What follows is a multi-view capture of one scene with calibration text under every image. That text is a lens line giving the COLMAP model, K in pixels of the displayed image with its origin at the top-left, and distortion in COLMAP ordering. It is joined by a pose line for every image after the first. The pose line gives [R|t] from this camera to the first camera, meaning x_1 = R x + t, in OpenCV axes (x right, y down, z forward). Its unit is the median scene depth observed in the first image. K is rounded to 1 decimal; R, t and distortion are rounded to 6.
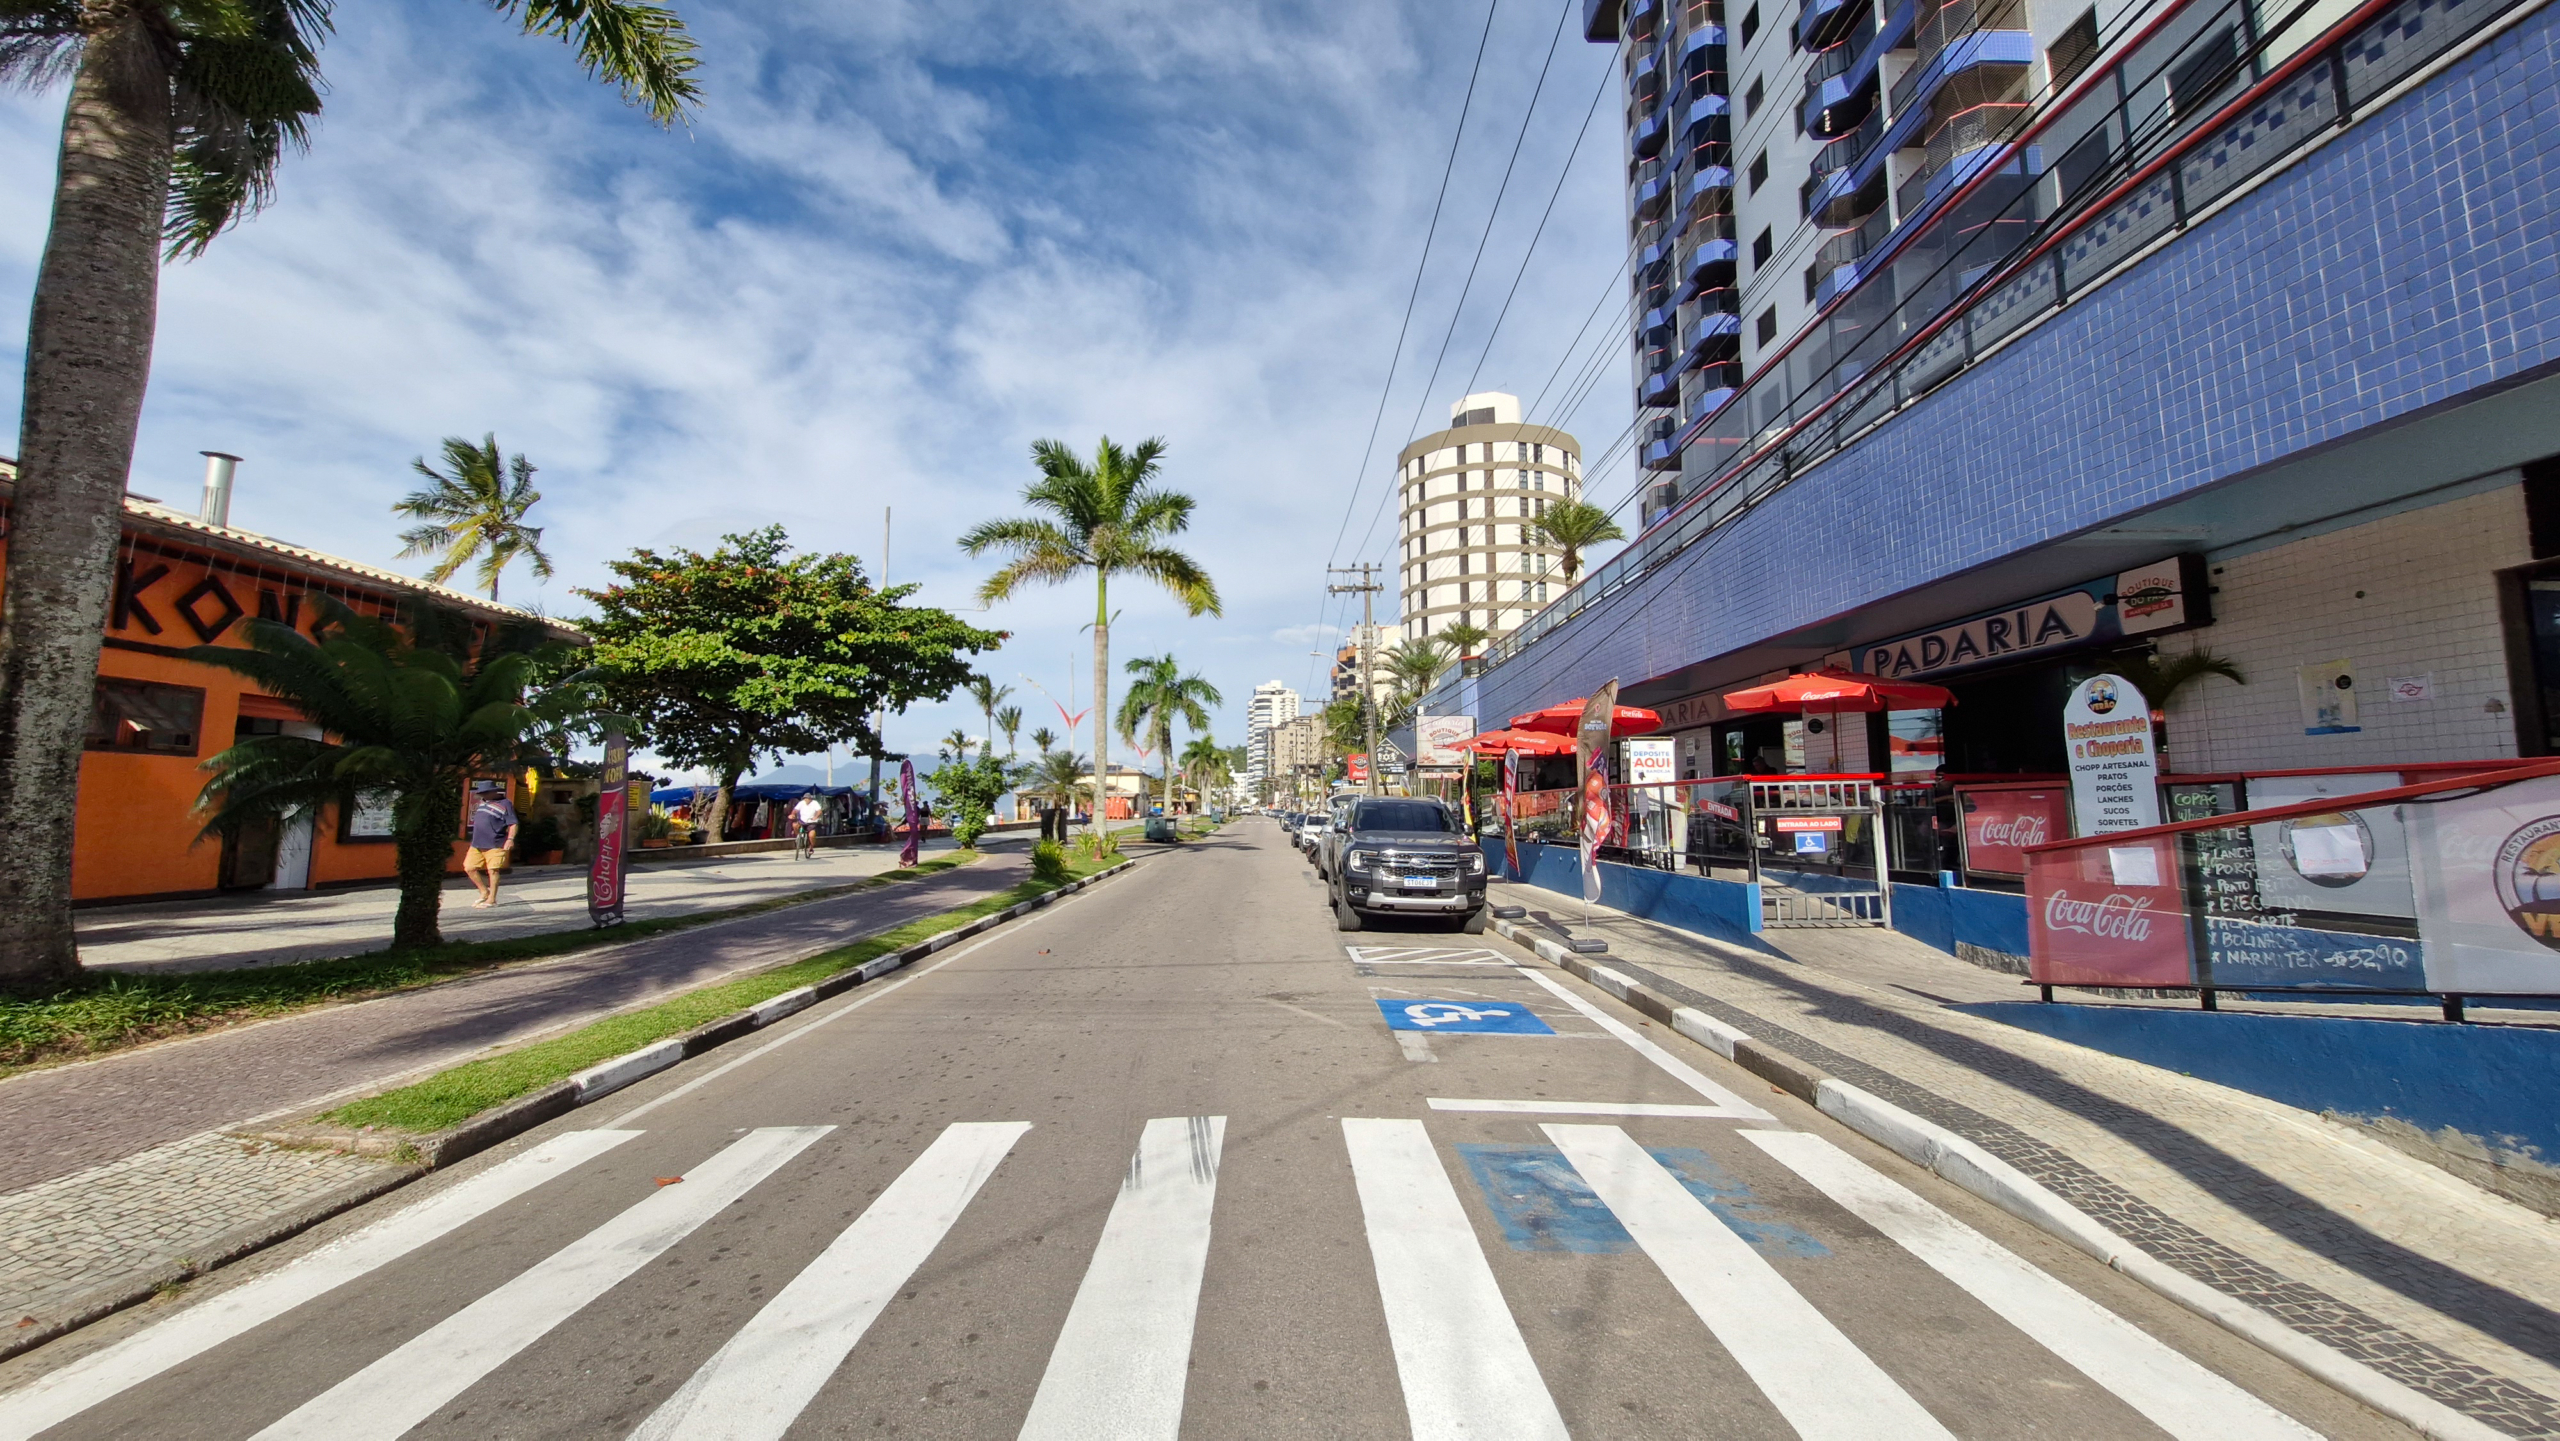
lens RADIAL K [[1001.9, 0, 1287.0], [0, 1001.9, 692.8], [0, 0, 1]] dist [0.001781, 0.000297]
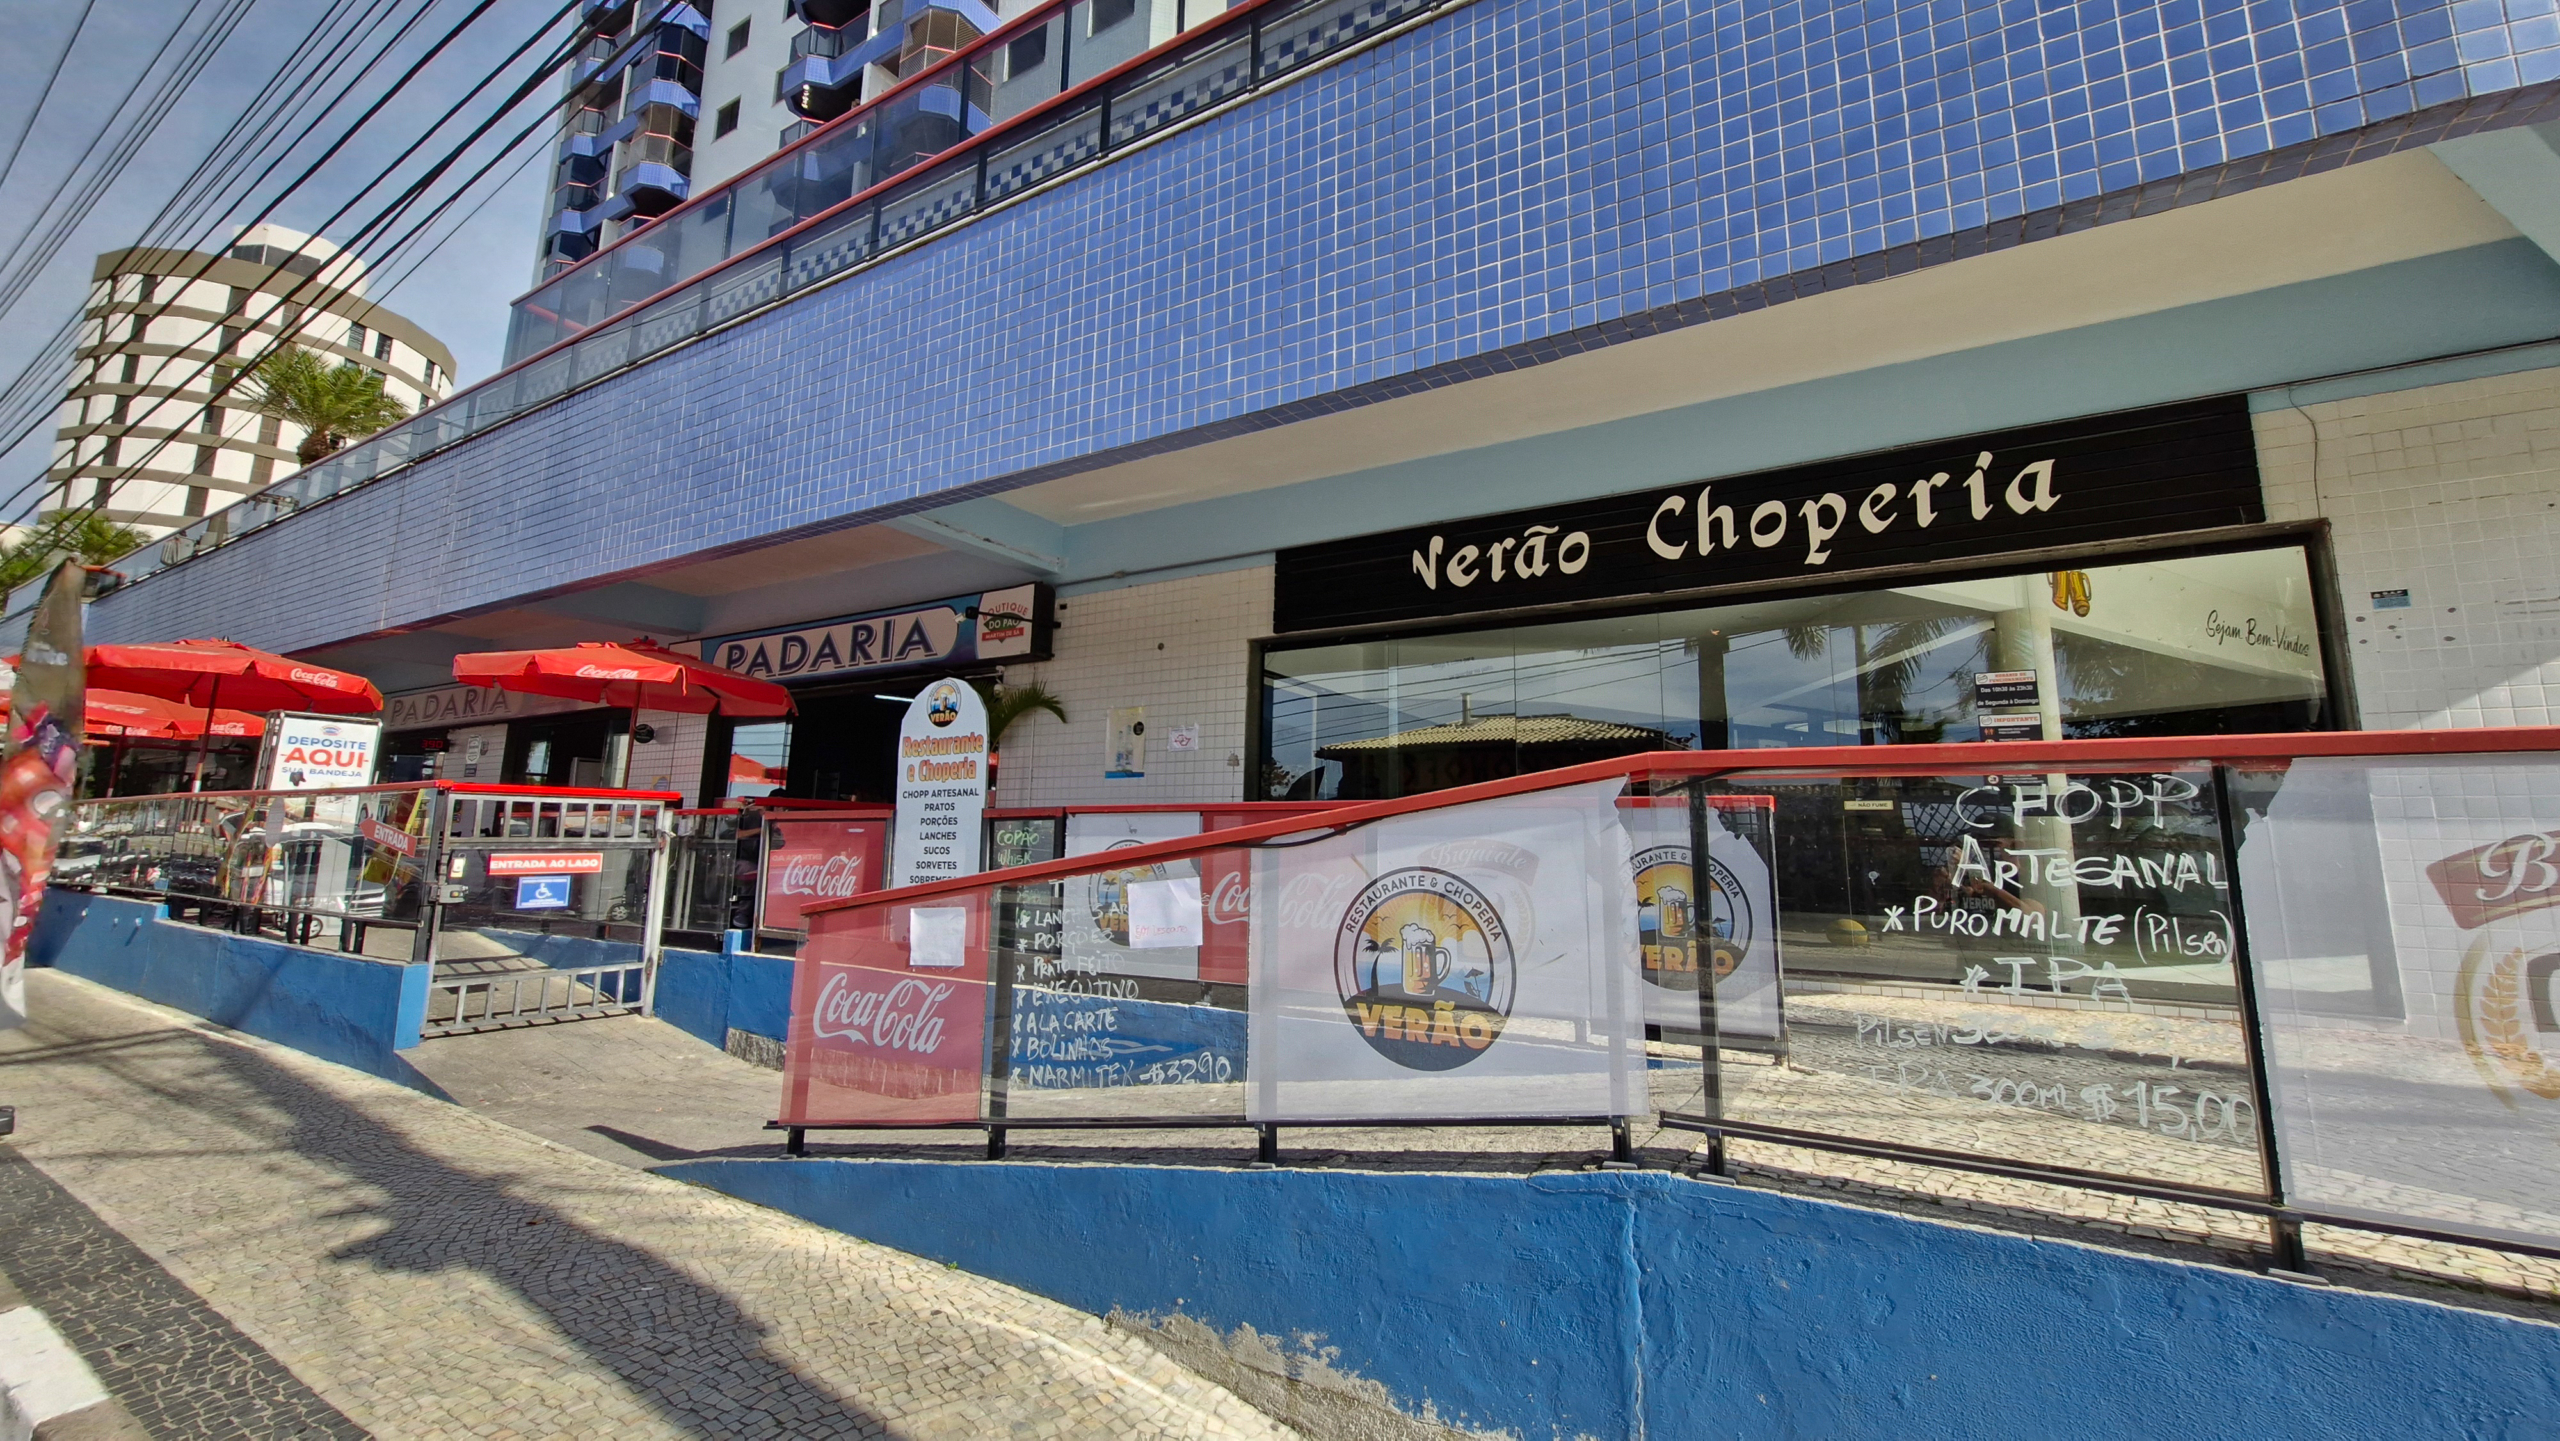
lens RADIAL K [[1001.9, 0, 1287.0], [0, 1001.9, 692.8], [0, 0, 1]] dist [0.001781, 0.000297]
pose [[0.533230, 0.147120, 0.833079, 0.235580], [-0.119485, 0.987988, -0.097998, 0.031010], [-0.837490, -0.047285, 0.544404, 0.273048]]
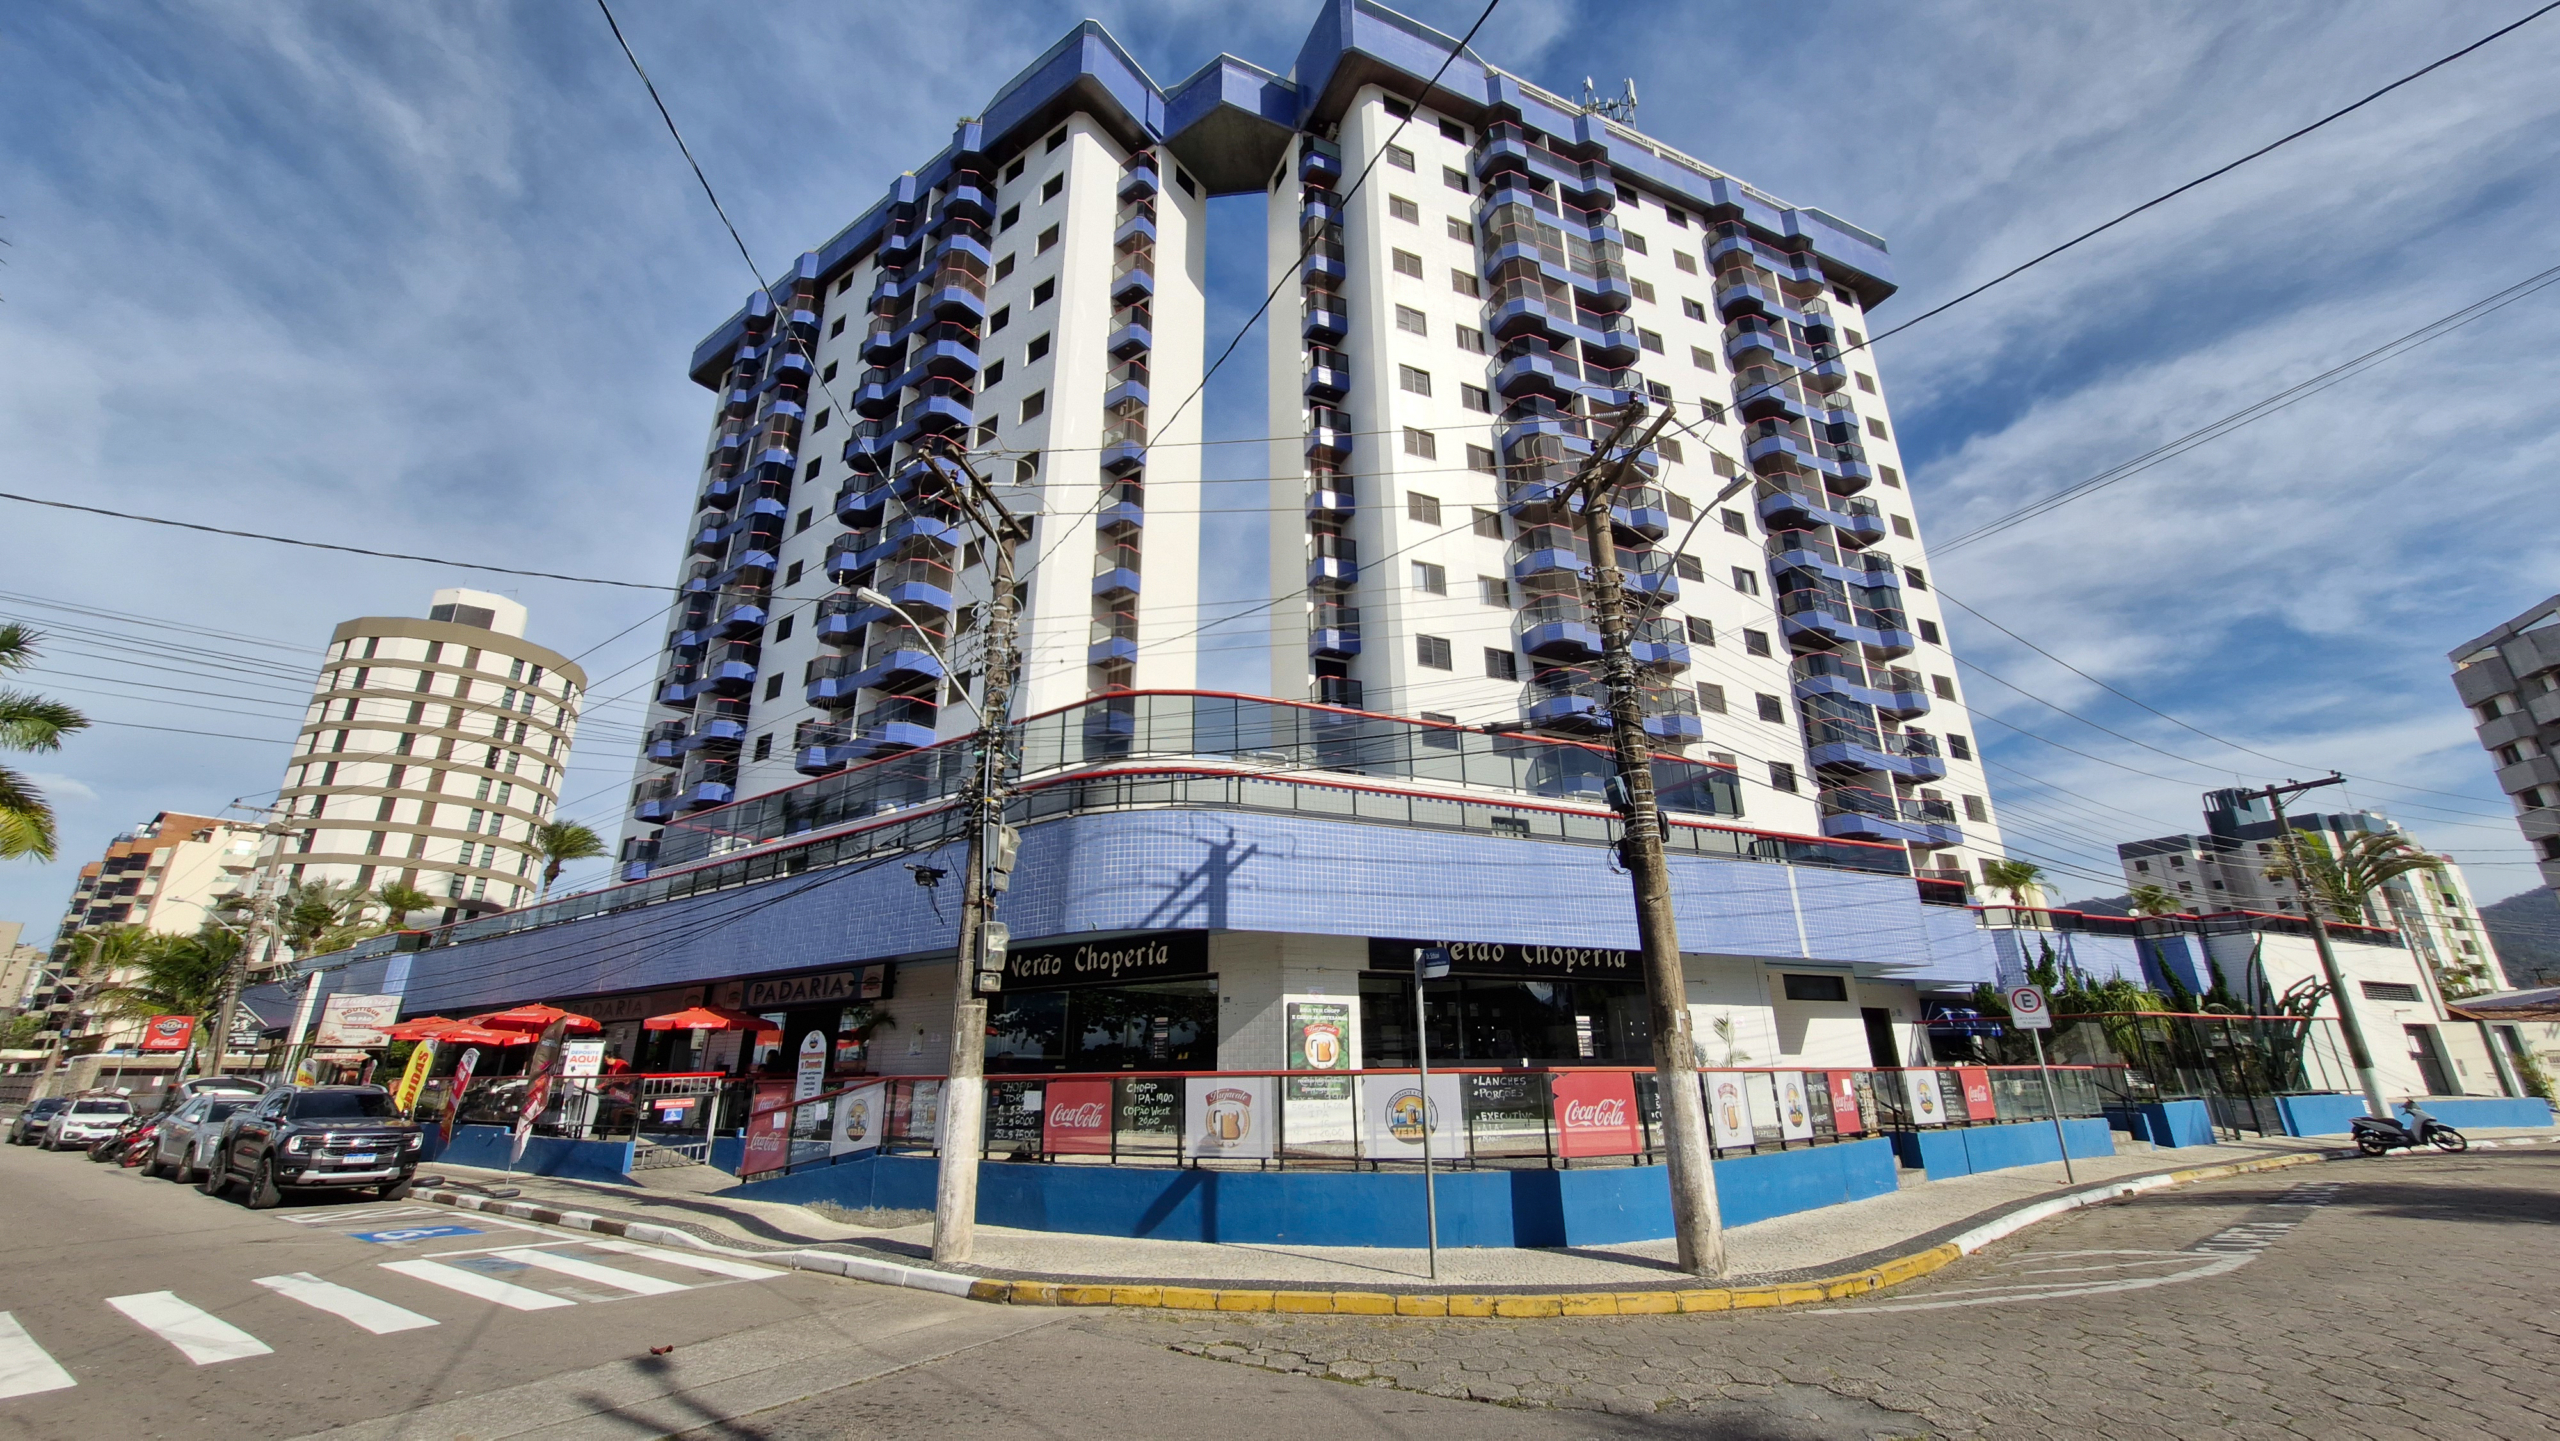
lens RADIAL K [[1024.7, 0, 1291.1], [0, 1024.7, 688.1], [0, 0, 1]] dist [-0.000677, -0.000497]
pose [[0.595080, 0.274010, 0.755512, -0.406931], [-0.081958, 0.955871, -0.282122, -0.152778], [-0.799476, 0.105965, 0.591278, -1.042623]]
